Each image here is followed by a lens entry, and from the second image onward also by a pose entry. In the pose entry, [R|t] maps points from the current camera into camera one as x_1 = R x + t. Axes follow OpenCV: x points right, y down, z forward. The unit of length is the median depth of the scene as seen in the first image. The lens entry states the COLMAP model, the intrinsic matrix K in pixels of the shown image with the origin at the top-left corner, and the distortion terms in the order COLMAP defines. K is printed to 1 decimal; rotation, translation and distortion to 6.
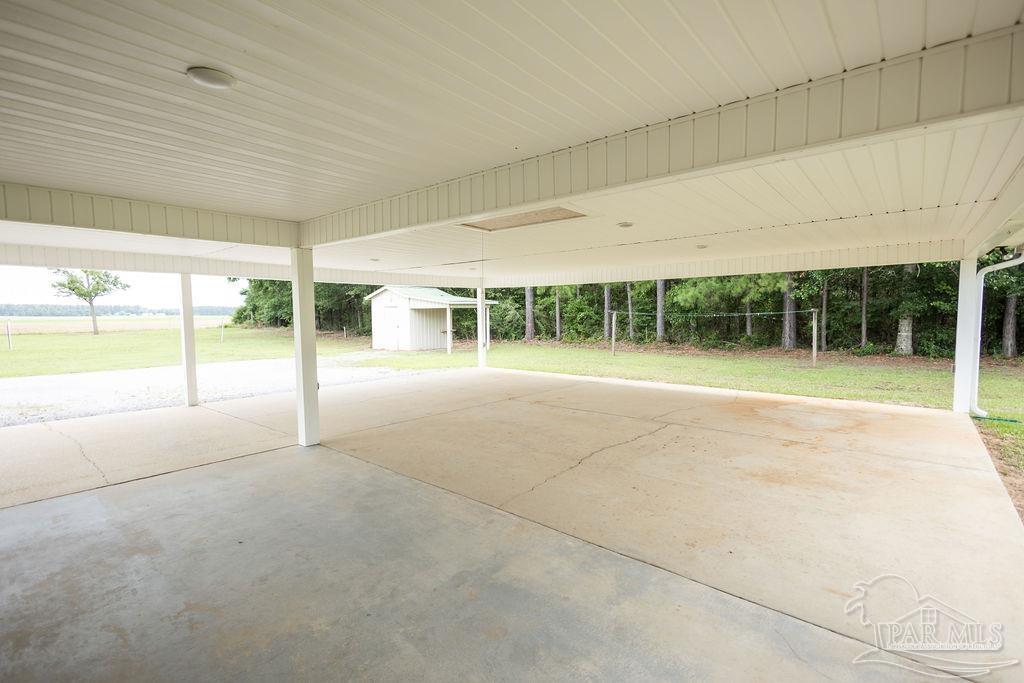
lens RADIAL K [[470.1, 0, 515.9], [0, 470.1, 344.4], [0, 0, 1]] dist [0.011724, -0.001015]
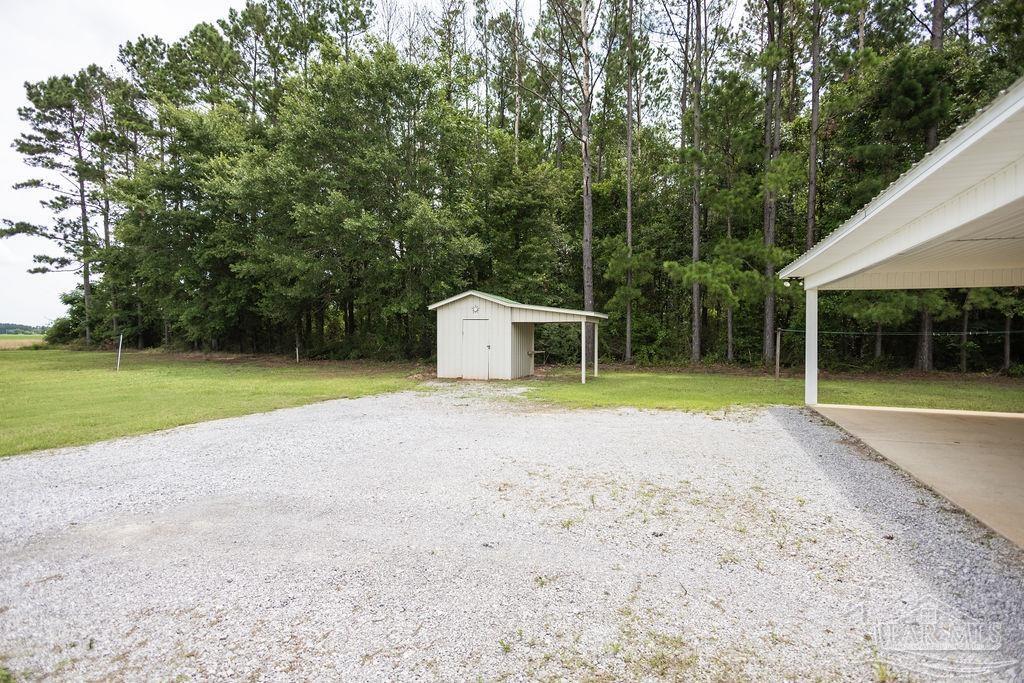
lens RADIAL K [[470.1, 0, 510.7], [0, 470.1, 336.8], [0, 0, 1]] dist [0.011724, -0.001015]
pose [[0.952552, 0.006742, 0.304300, -0.416791], [0.011819, 0.998181, -0.059114, -0.010043], [-0.304145, 0.059906, 0.950740, 0.286864]]
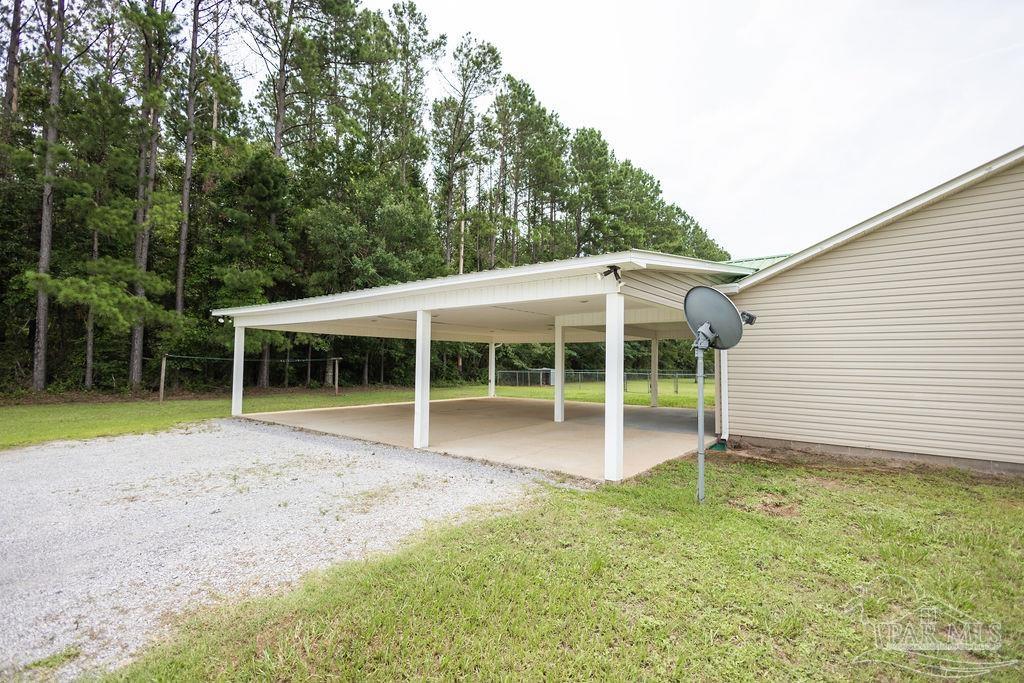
lens RADIAL K [[470.1, 0, 509.8], [0, 470.1, 339.5], [0, 0, 1]] dist [0.011724, -0.001015]
pose [[-0.022018, 0.057122, 0.998124, -0.583586], [0.052626, 0.997048, -0.055899, -0.011650], [-0.998372, 0.051297, -0.024959, 0.301976]]
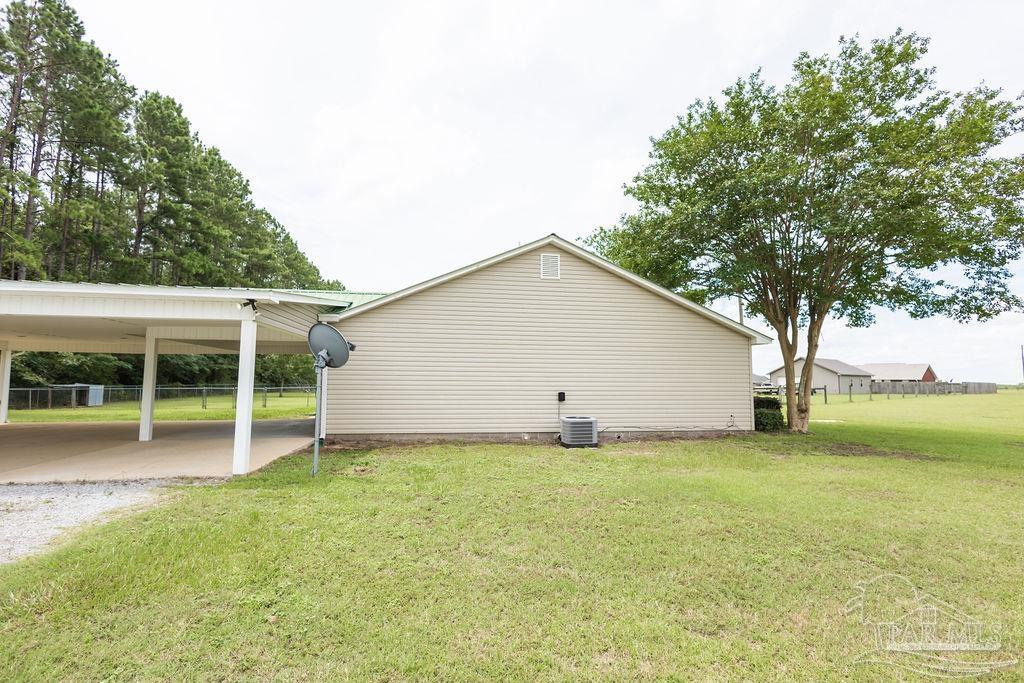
lens RADIAL K [[470.1, 0, 516.0], [0, 470.1, 341.2], [0, 0, 1]] dist [0.011724, -0.001015]
pose [[-0.760584, 0.056085, 0.646812, -0.679126], [0.040248, 0.998419, -0.039246, -0.015202], [-0.647991, -0.003817, -0.761639, 0.369915]]
